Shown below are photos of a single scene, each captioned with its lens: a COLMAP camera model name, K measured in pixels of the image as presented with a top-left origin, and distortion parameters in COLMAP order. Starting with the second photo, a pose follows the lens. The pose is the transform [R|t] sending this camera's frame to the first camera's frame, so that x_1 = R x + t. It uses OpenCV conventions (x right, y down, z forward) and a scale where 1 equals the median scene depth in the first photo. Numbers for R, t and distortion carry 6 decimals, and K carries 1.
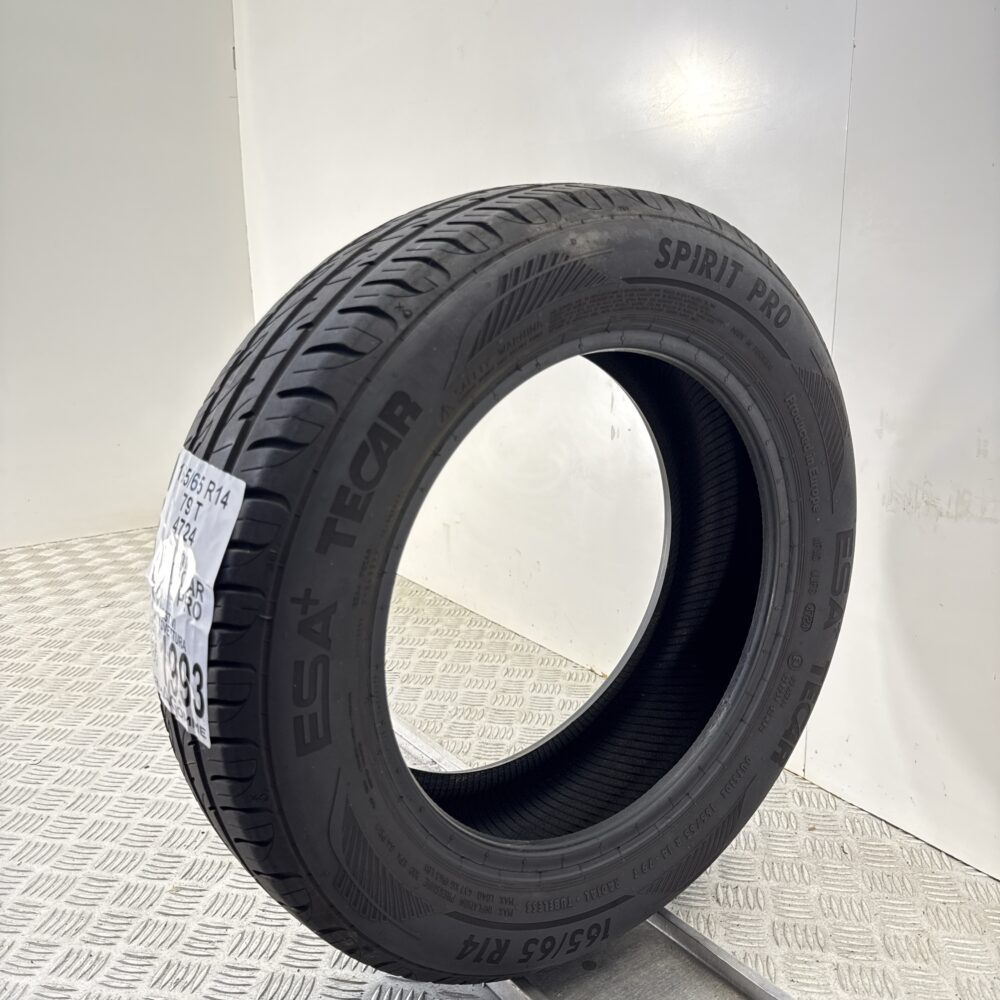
lens RADIAL K [[931.9, 0, 500.0], [0, 931.9, 500.0], [0, 0, 1]] dist [0.117766, -0.241798]
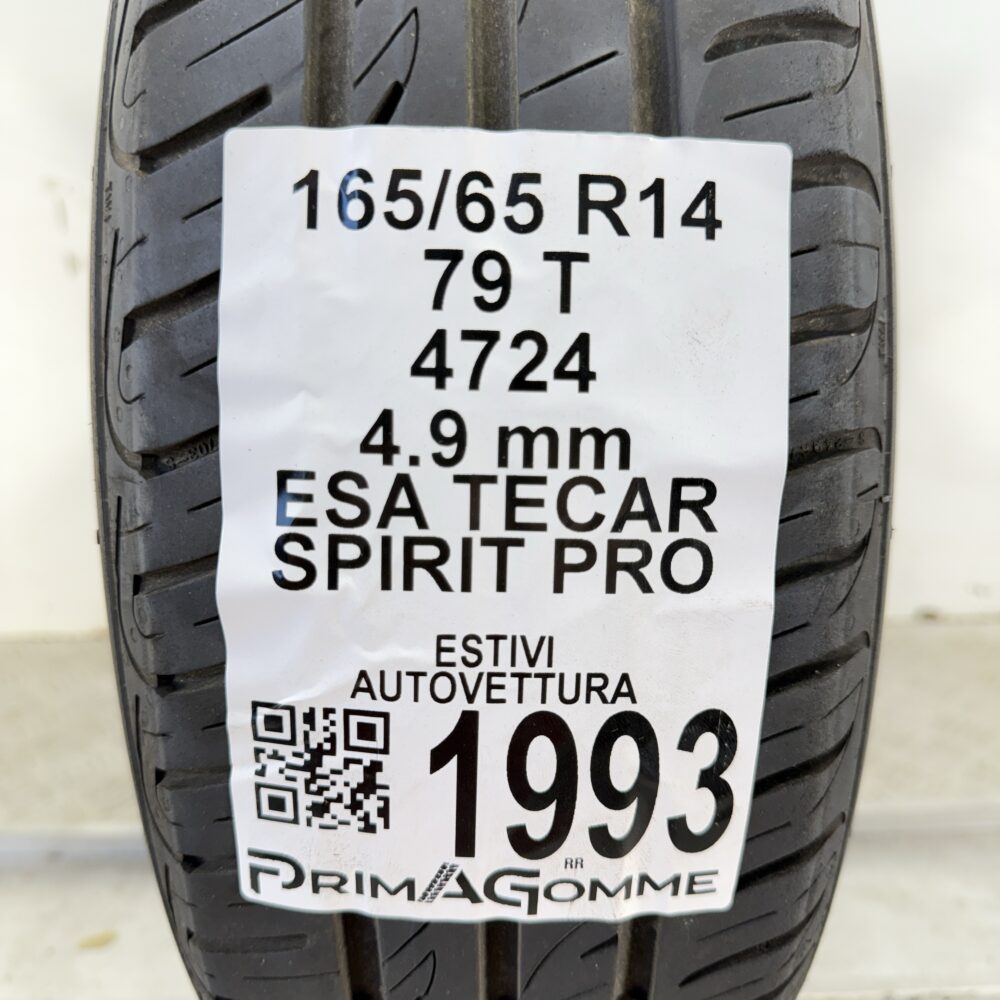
lens RADIAL K [[931.9, 0, 500.0], [0, 931.9, 500.0], [0, 0, 1]] dist [0.117766, -0.241798]
pose [[0.599873, -0.295919, 0.743360, -0.581034], [0.212462, 0.954649, 0.208578, 0.011401], [-0.771371, 0.032815, 0.635540, 0.810814]]
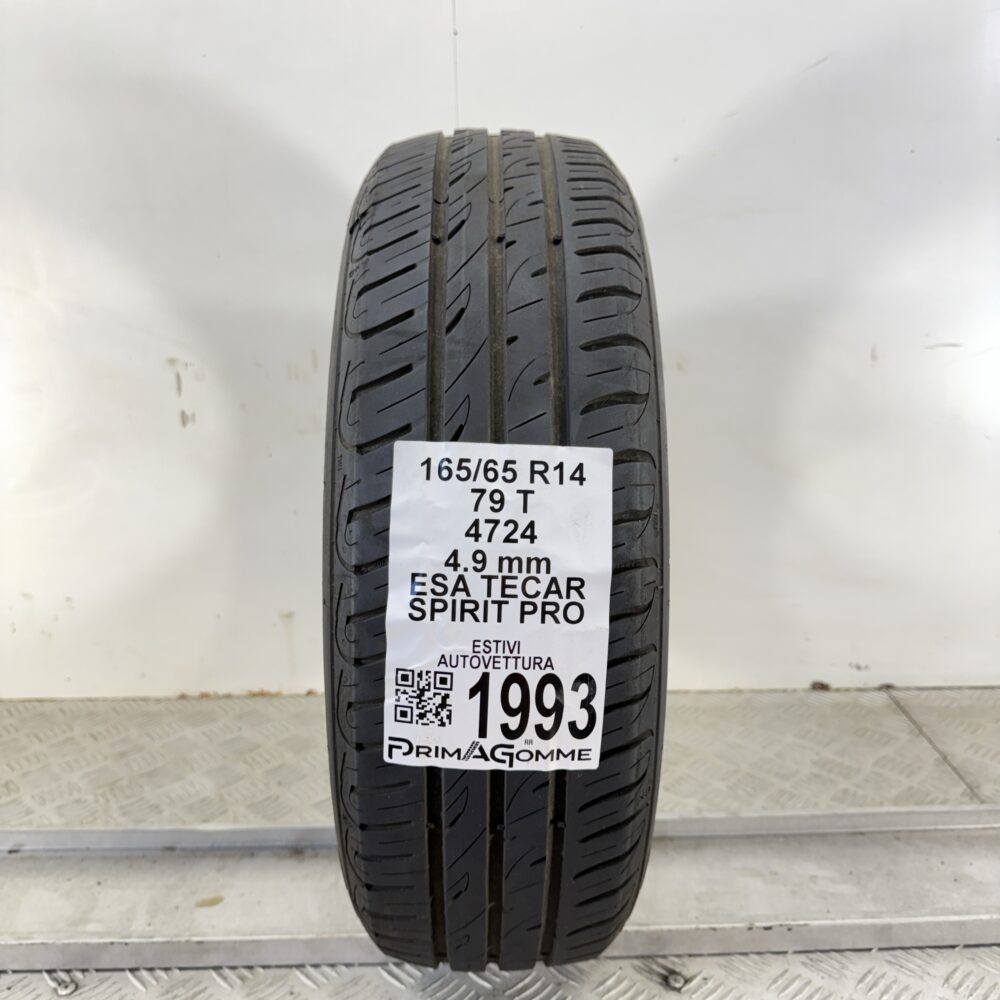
lens RADIAL K [[931.9, 0, 500.0], [0, 931.9, 500.0], [0, 0, 1]] dist [0.117766, -0.241798]
pose [[0.593161, -0.208151, 0.777710, -0.951066], [0.201277, 0.973664, 0.107083, -0.079165], [-0.779517, 0.093018, 0.619436, 0.509979]]
